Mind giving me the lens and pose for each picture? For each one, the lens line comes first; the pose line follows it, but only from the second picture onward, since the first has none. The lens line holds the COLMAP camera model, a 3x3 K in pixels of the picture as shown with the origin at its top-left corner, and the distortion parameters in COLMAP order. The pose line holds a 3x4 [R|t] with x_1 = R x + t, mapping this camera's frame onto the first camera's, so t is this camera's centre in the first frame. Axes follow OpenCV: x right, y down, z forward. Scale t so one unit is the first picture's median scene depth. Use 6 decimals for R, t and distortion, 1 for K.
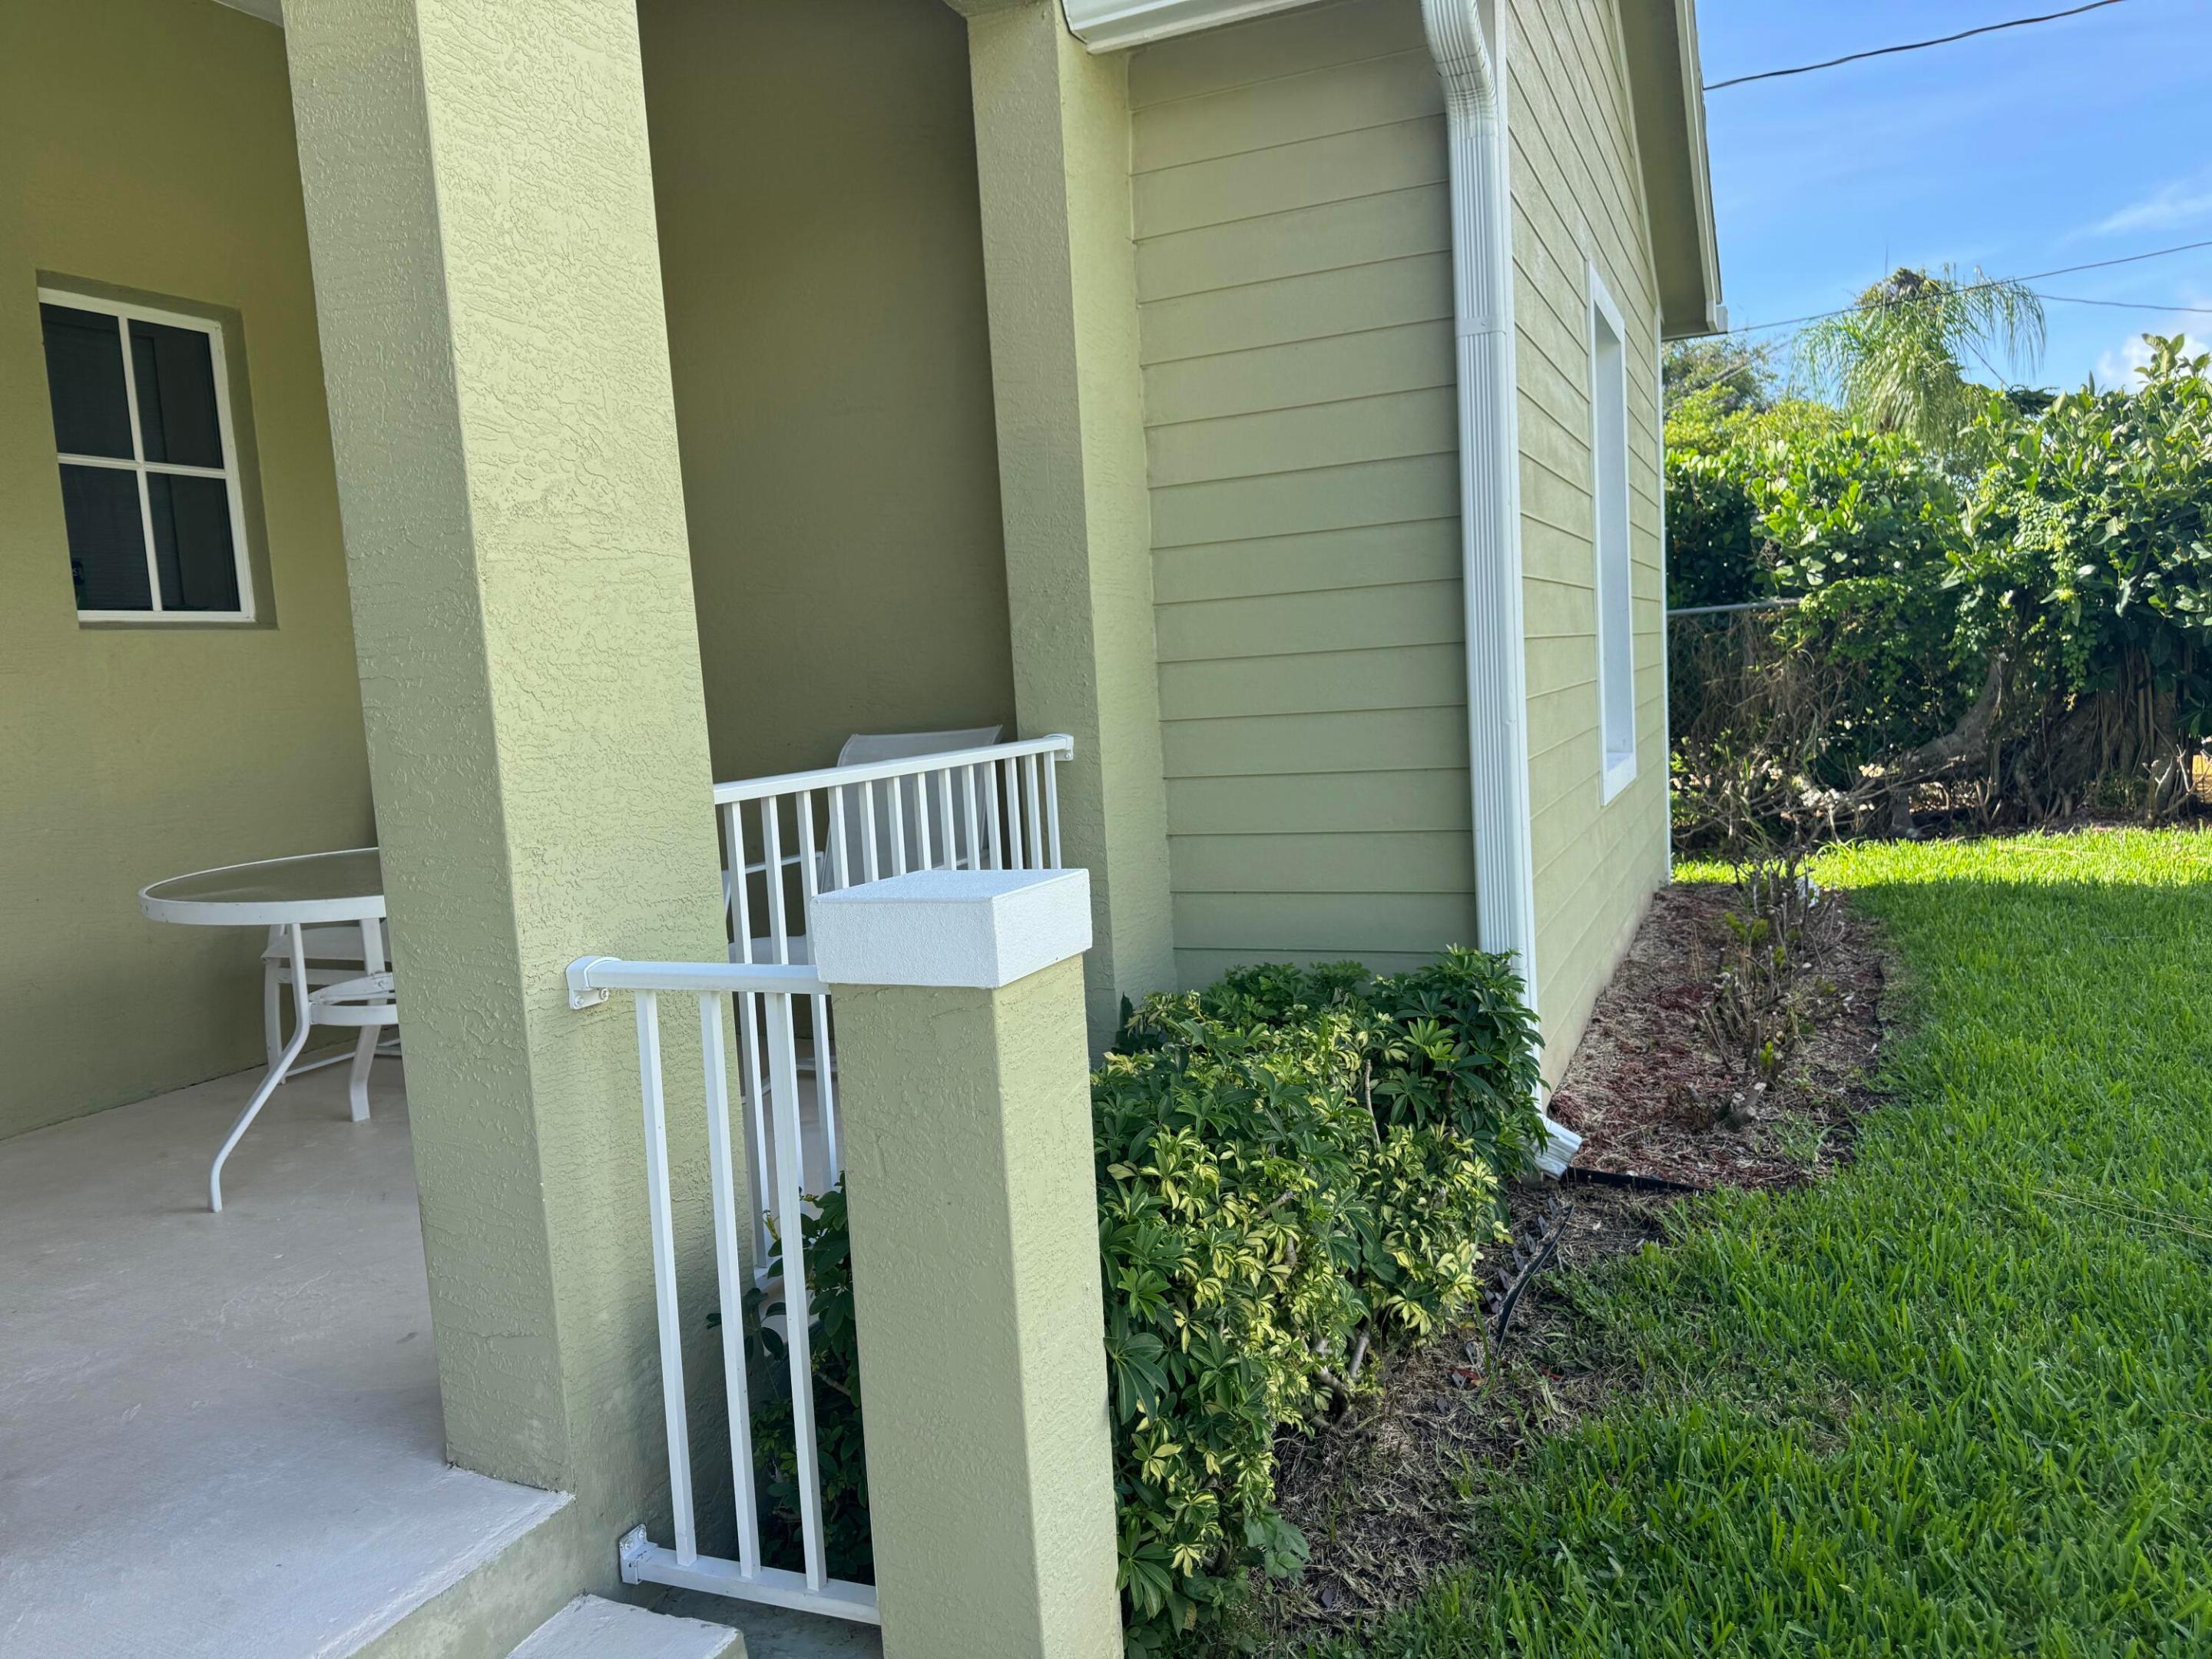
lens RADIAL K [[1588.0, 0, 1106.0], [0, 1588.0, 829.5], [0, 0, 1]] dist [0.031795, -0.032496]
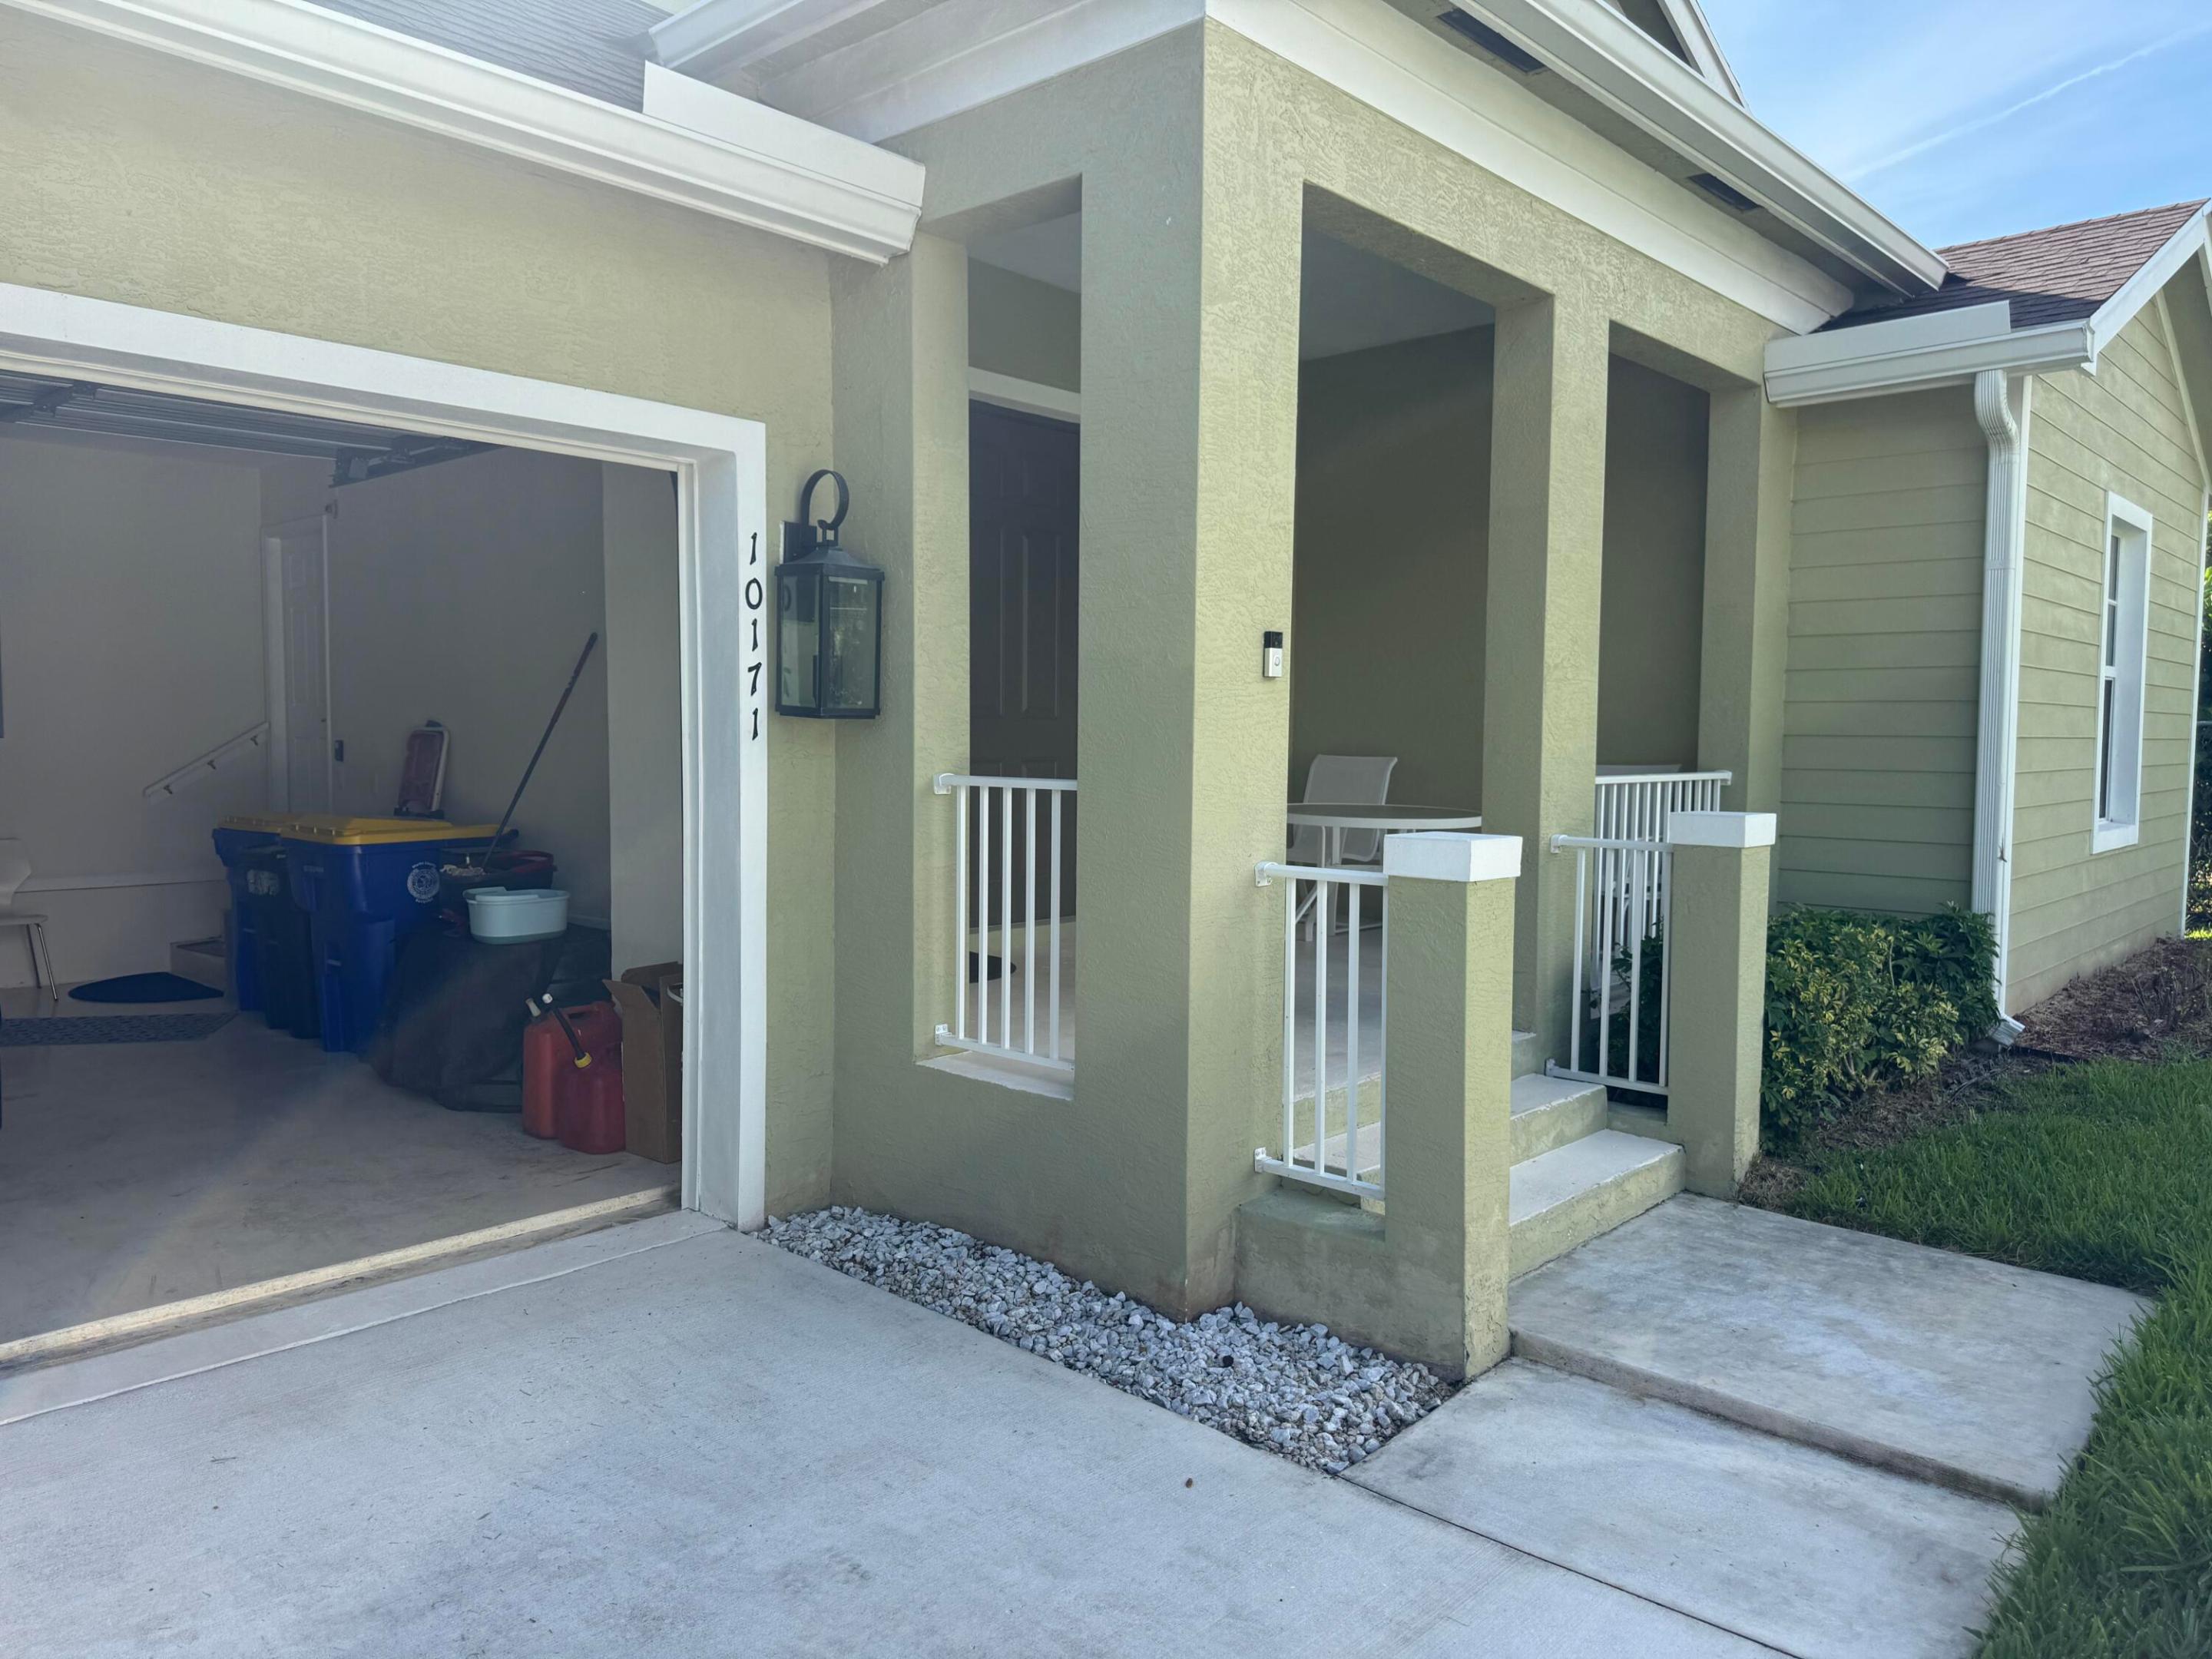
lens RADIAL K [[1550.9, 0, 1106.0], [0, 1550.9, 829.5], [0, 0, 1]] dist [0.114486, -0.194686]
pose [[0.941855, 0.095117, -0.322275, -0.197749], [-0.101990, 0.994775, -0.004466, 0.158416], [0.320166, 0.037075, 0.946636, -1.684916]]
